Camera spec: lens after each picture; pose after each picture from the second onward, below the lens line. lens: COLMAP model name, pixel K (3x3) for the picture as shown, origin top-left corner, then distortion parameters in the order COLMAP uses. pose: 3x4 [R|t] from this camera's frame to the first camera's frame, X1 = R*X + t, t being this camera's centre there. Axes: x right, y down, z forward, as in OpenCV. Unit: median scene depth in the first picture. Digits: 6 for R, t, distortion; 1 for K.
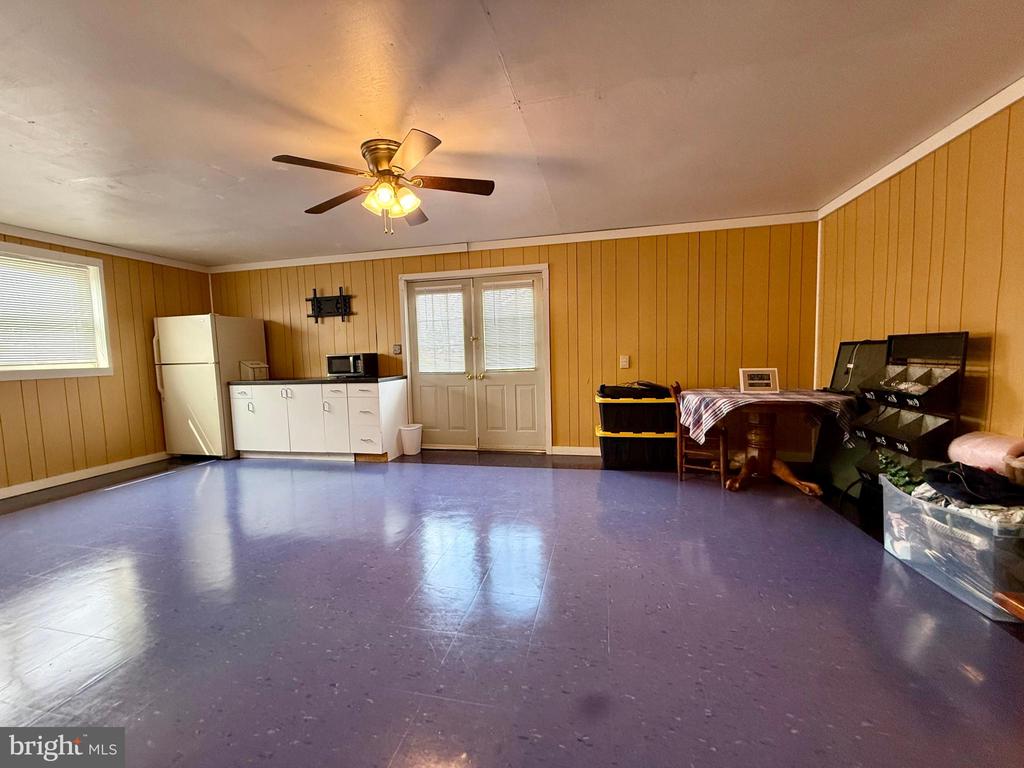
lens RADIAL K [[408.9, 0, 508.2], [0, 408.9, 384.1], [0, 0, 1]] dist [-0.000139, -0.000122]
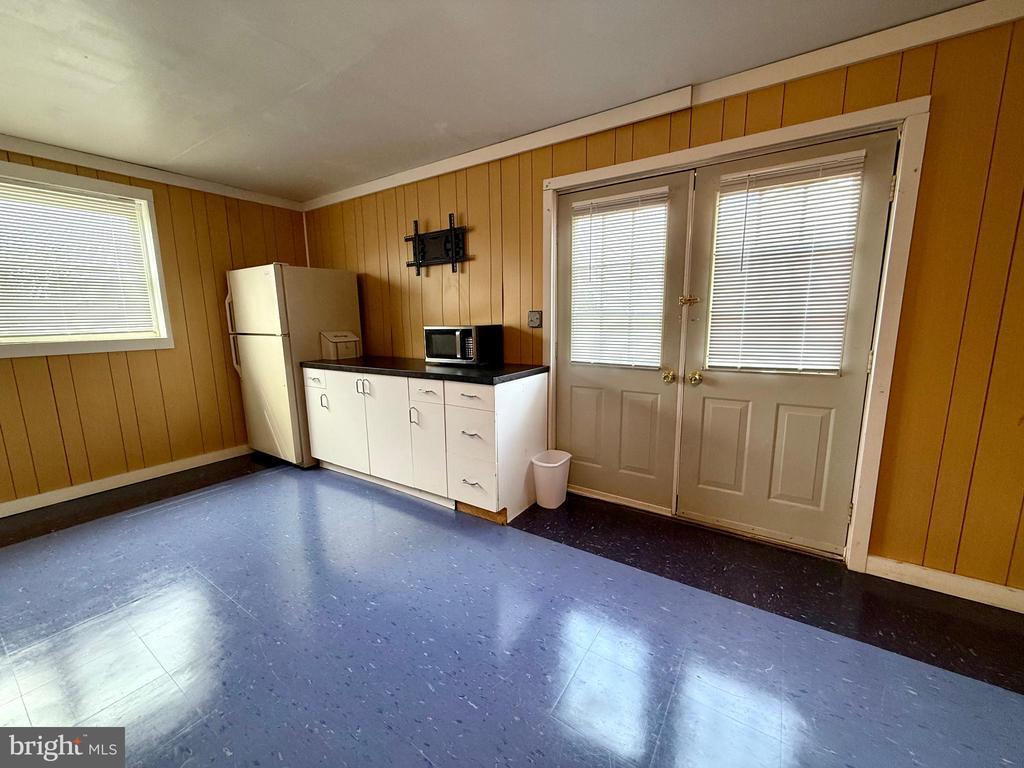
lens RADIAL K [[408.9, 0, 508.2], [0, 408.9, 384.1], [0, 0, 1]] dist [-0.000139, -0.000122]
pose [[0.936126, 0.072695, -0.344068, -0.106966], [-0.040300, 0.994131, 0.100395, -0.052255], [0.349347, -0.080116, 0.933562, 0.461774]]
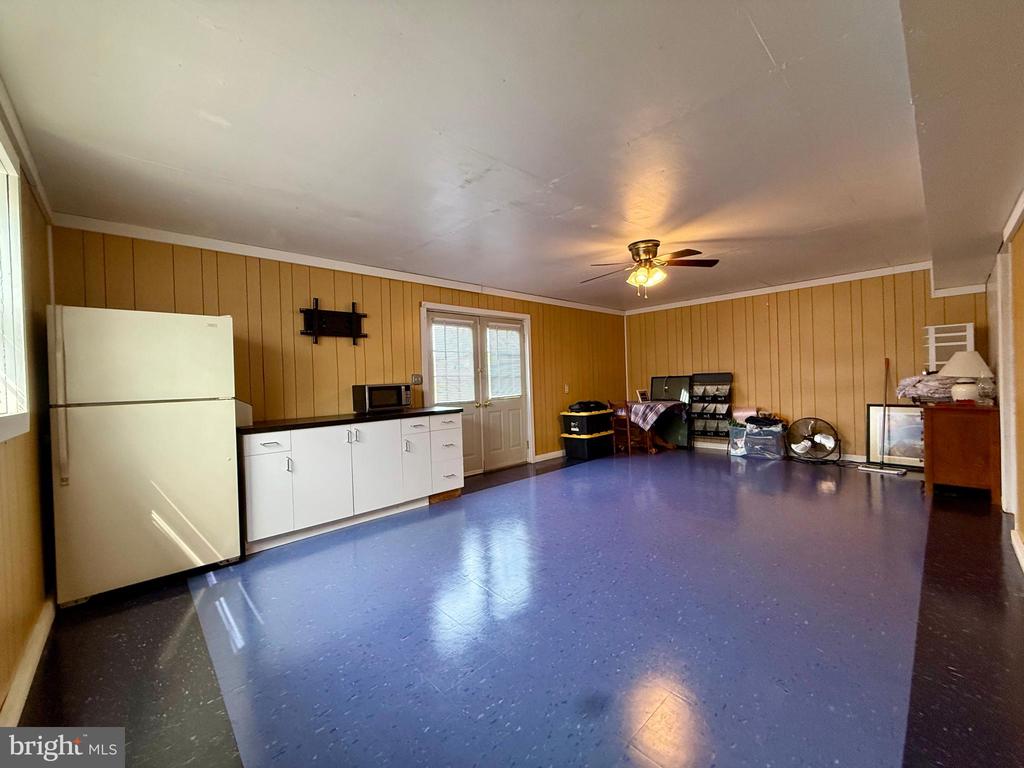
lens RADIAL K [[408.9, 0, 508.2], [0, 408.9, 384.1], [0, 0, 1]] dist [-0.000139, -0.000122]
pose [[0.555881, 0.002375, 0.831259, -0.958182], [0.080806, 0.995106, -0.056880, -0.005549], [-0.827325, 0.098789, 0.552968, 0.330101]]
